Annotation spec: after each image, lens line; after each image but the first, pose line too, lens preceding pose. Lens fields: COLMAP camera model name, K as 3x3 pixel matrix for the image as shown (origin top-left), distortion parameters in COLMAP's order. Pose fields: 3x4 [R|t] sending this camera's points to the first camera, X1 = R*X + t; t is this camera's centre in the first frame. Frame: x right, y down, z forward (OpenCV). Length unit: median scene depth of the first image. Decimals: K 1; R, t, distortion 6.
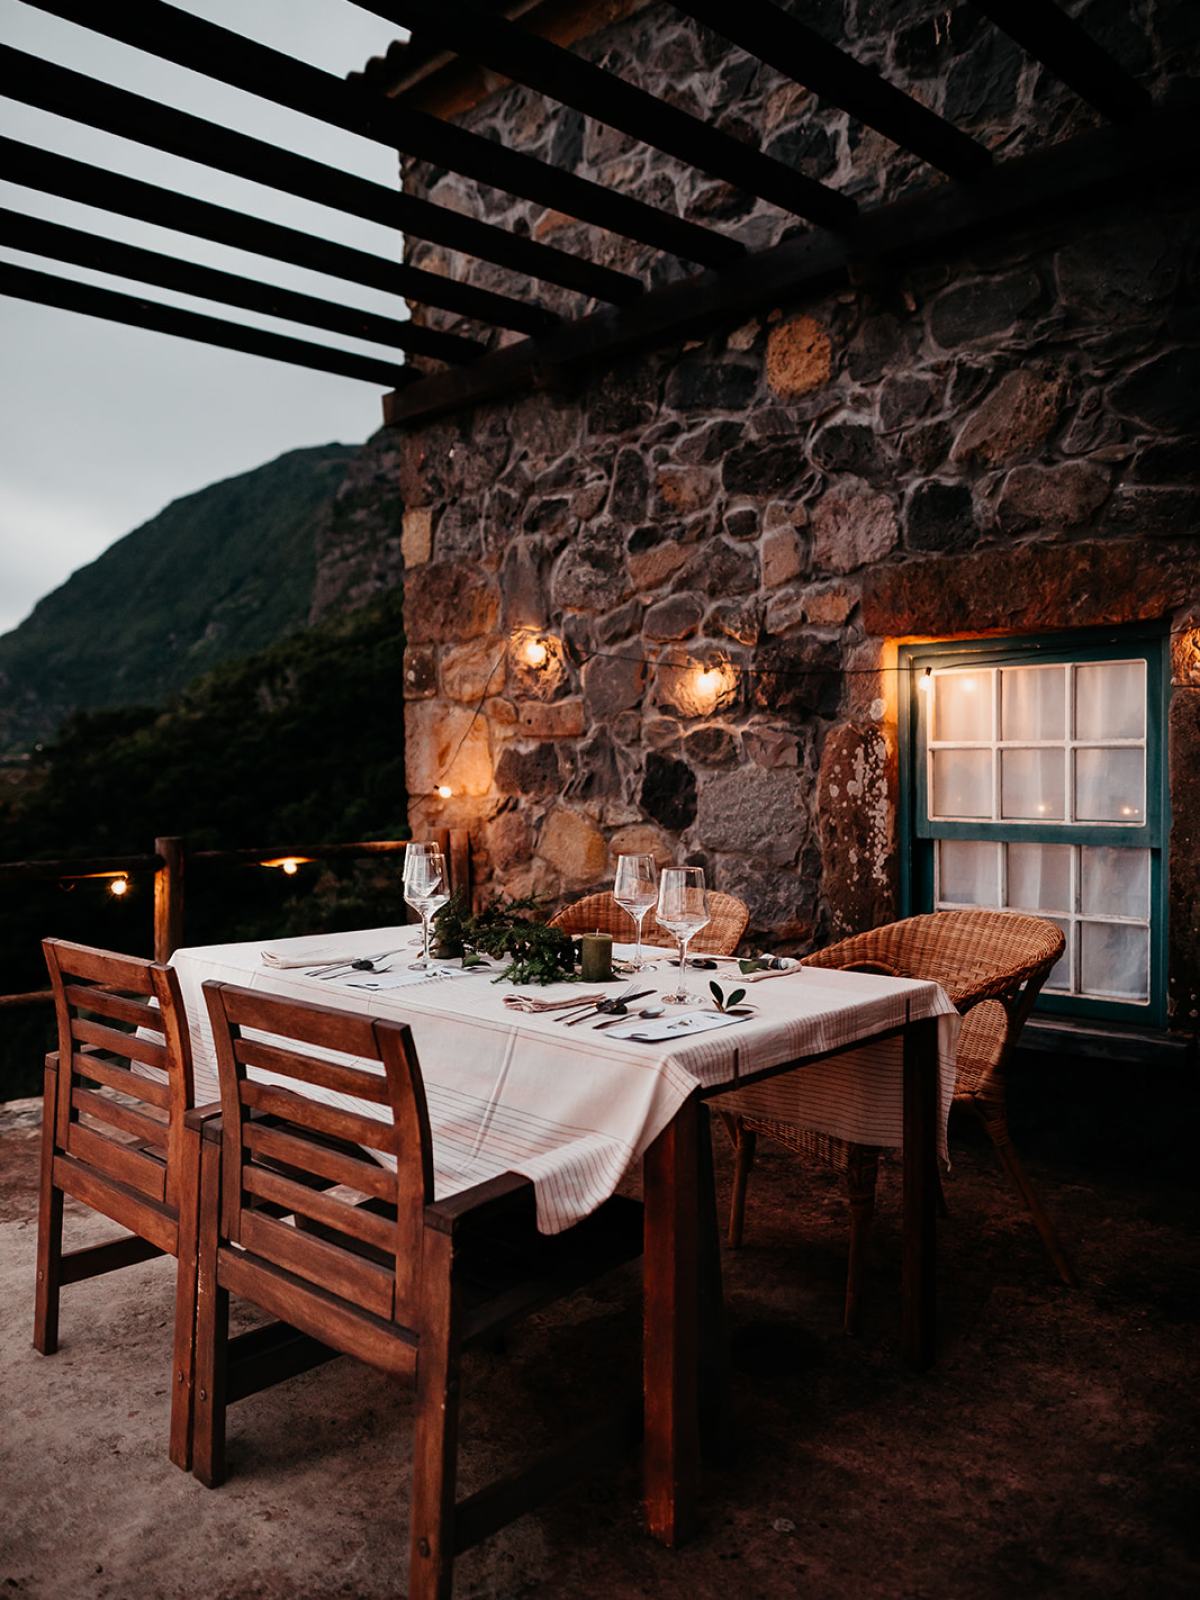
lens RADIAL K [[1191.0, 0, 619.1], [0, 1191.0, 808.9], [0, 0, 1]] dist [-0.043136, 0.027733]
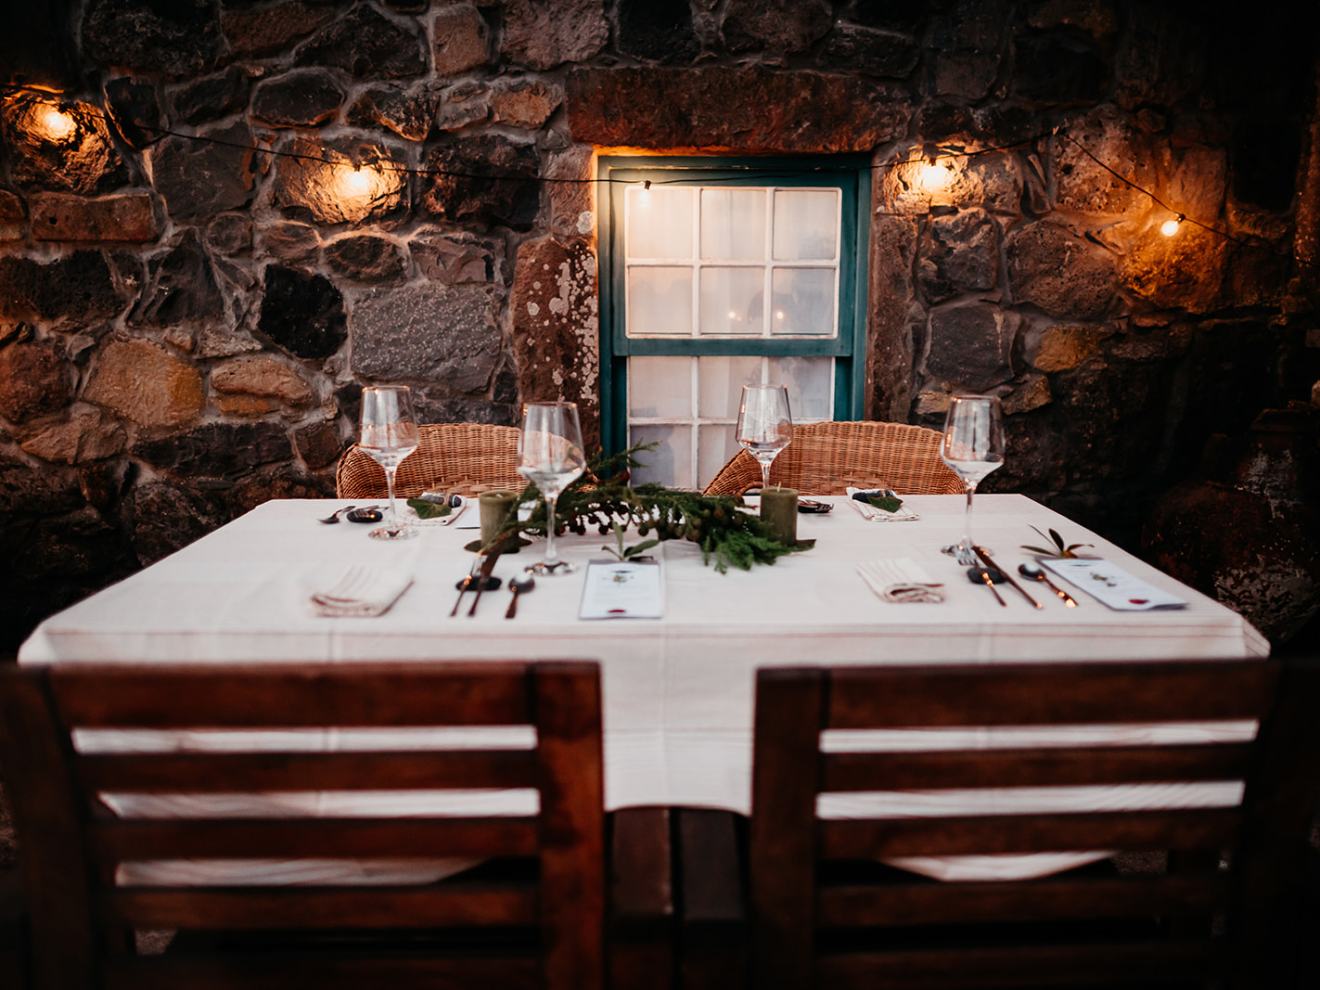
lens RADIAL K [[1030.9, 0, 660.2], [0, 1030.9, 491.0], [0, 0, 1]] dist [-0.054329, 0.046233]
pose [[0.716975, -0.127786, 0.685286, -0.313177], [0.017837, 0.986096, 0.165216, -0.005568], [-0.696871, -0.106233, 0.709286, 0.324500]]
